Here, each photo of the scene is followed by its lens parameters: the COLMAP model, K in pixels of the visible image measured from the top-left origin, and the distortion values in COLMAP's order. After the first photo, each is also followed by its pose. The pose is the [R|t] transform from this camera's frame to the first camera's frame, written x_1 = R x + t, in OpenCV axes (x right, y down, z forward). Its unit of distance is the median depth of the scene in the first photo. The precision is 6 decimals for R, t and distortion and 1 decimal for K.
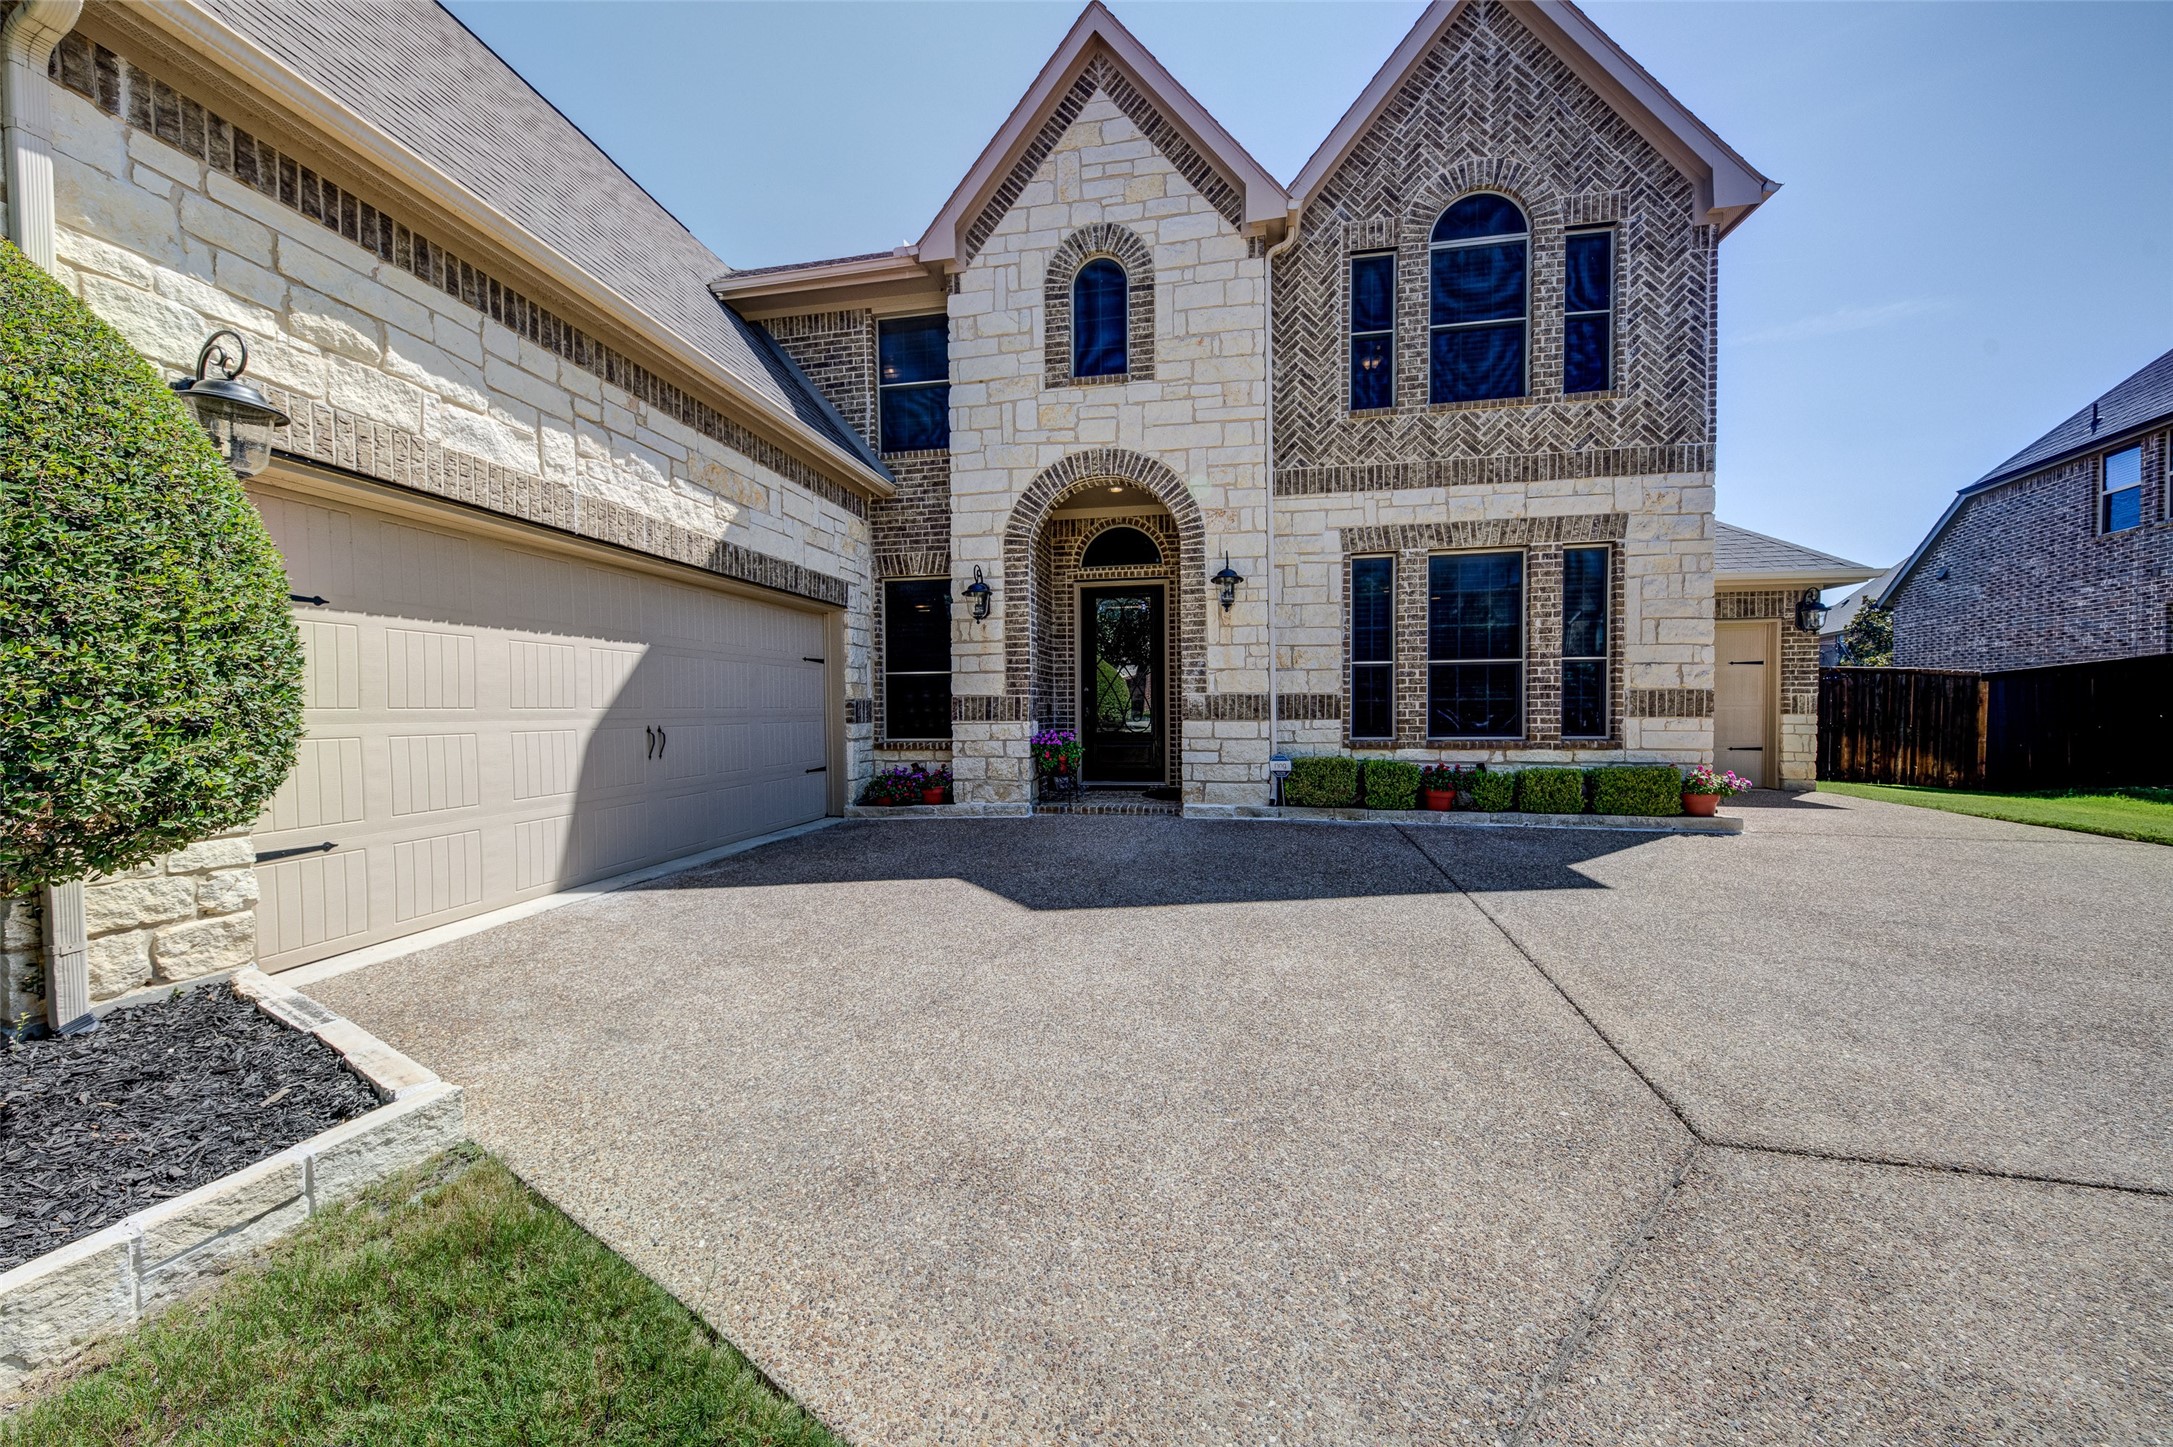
lens RADIAL K [[745.3, 0, 1087.3], [0, 745.3, 731.9], [0, 0, 1]] dist [0.000076, -0.001121]
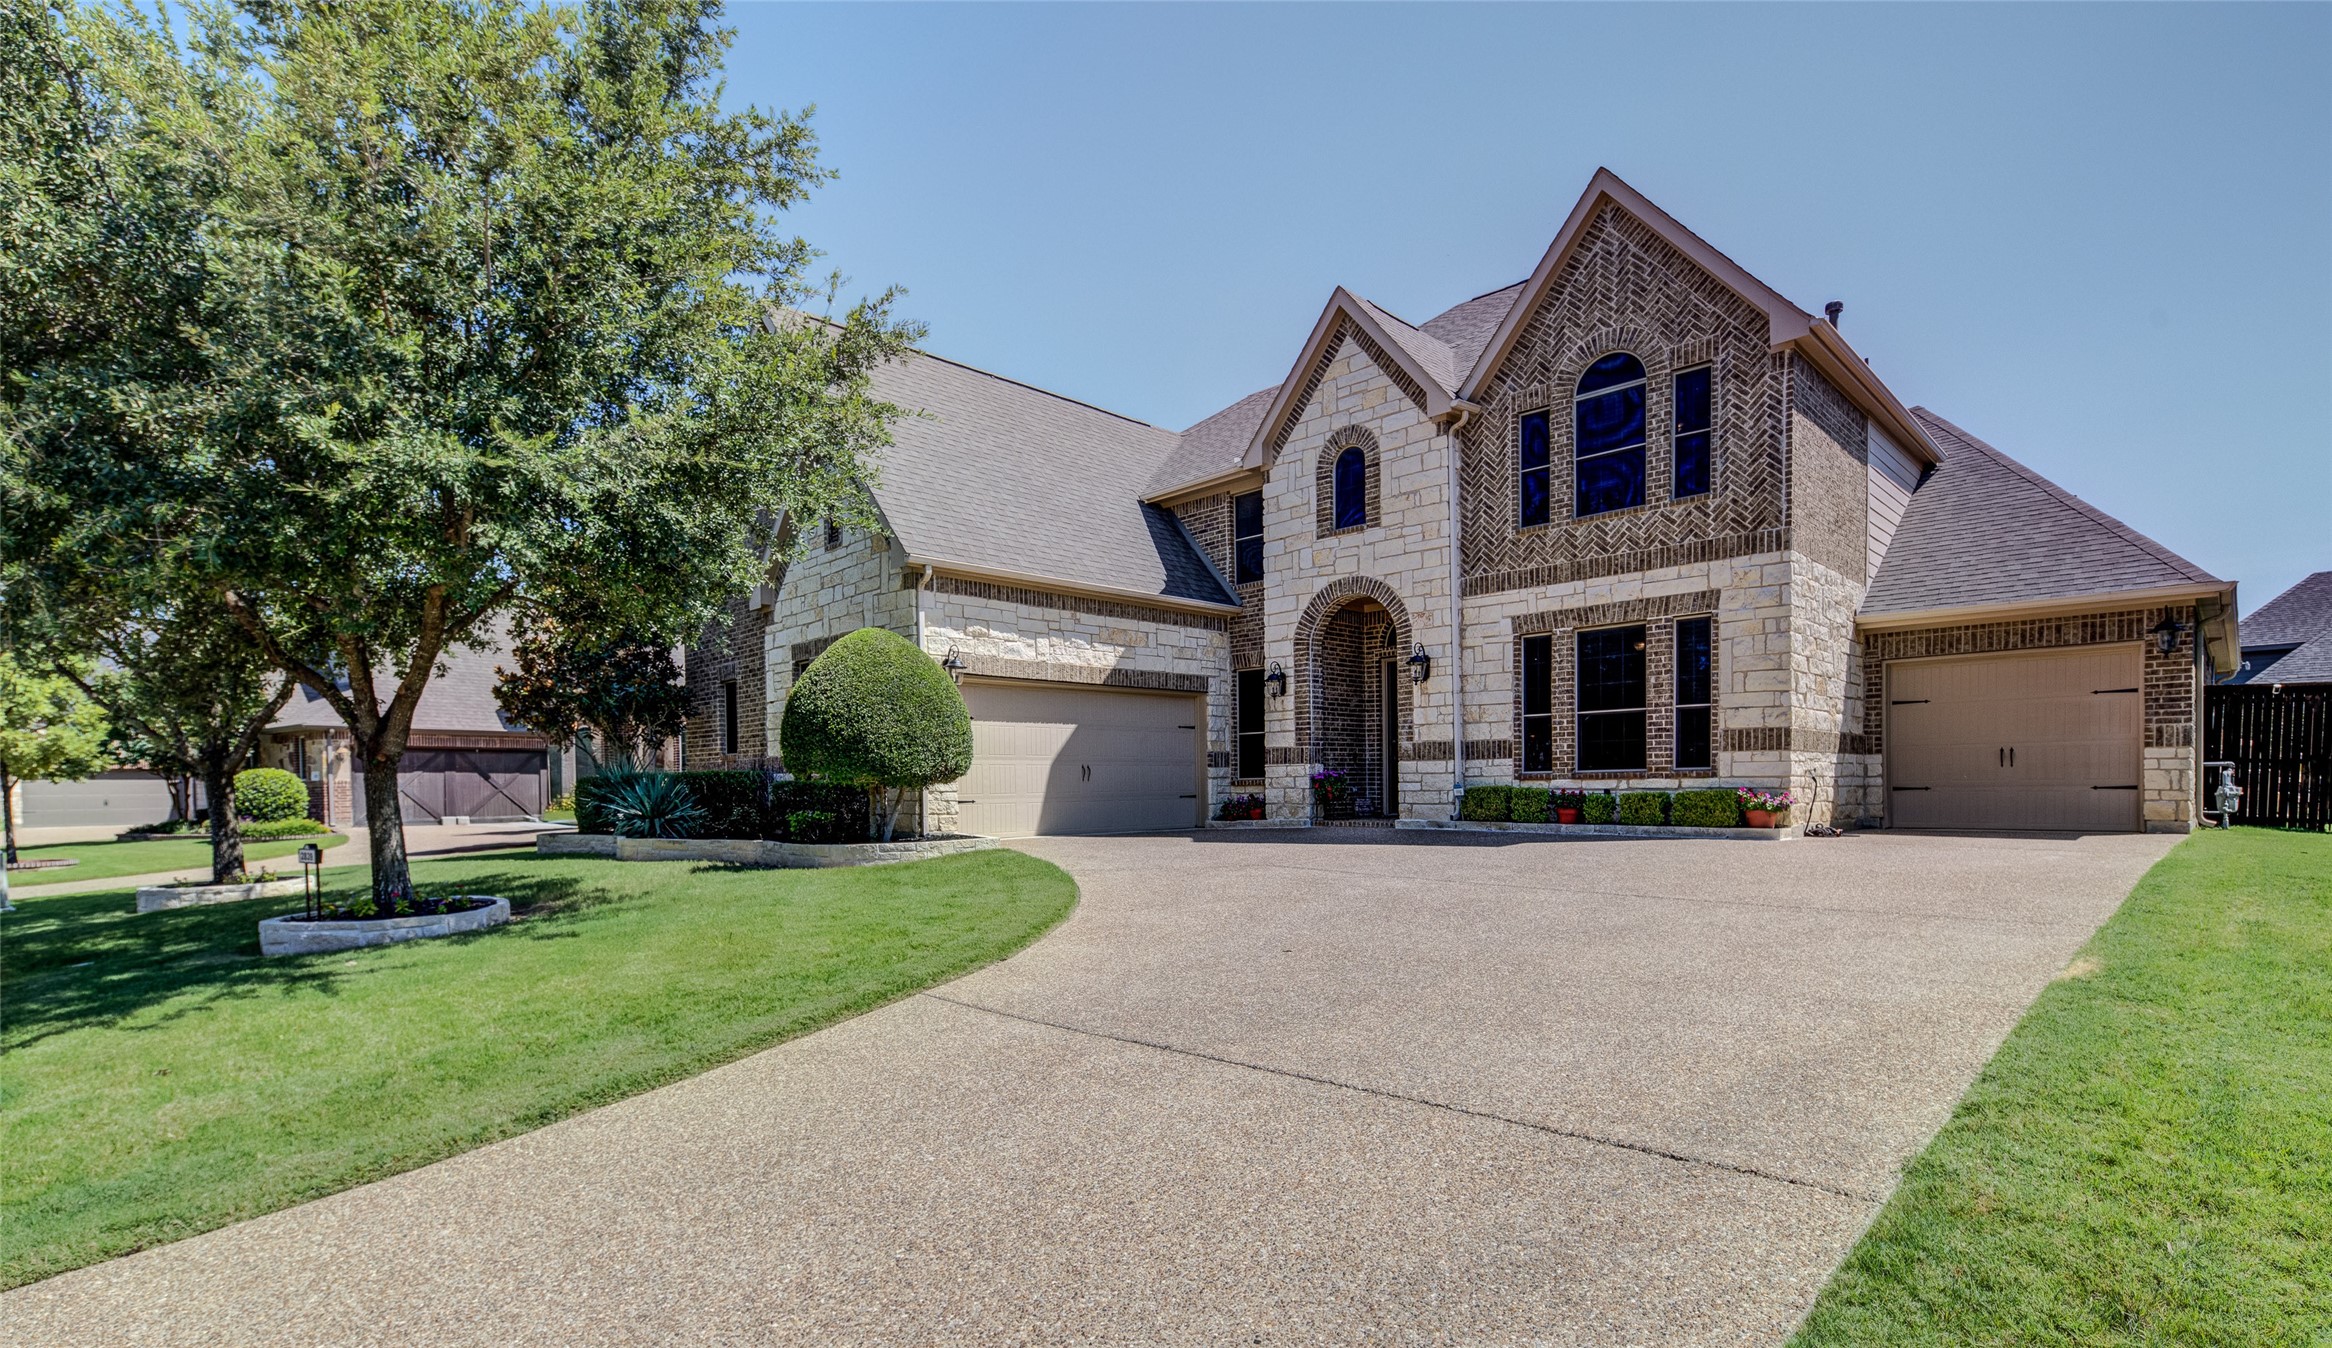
lens RADIAL K [[1089.7, 0, 1161.4], [0, 1089.7, 788.7], [0, 0, 1]] dist [-0.003937, -0.000266]
pose [[0.827342, -0.002304, -0.561694, 0.936498], [-0.009091, 0.999806, -0.017492, 0.079806], [0.561625, 0.019578, 0.827160, -0.995829]]
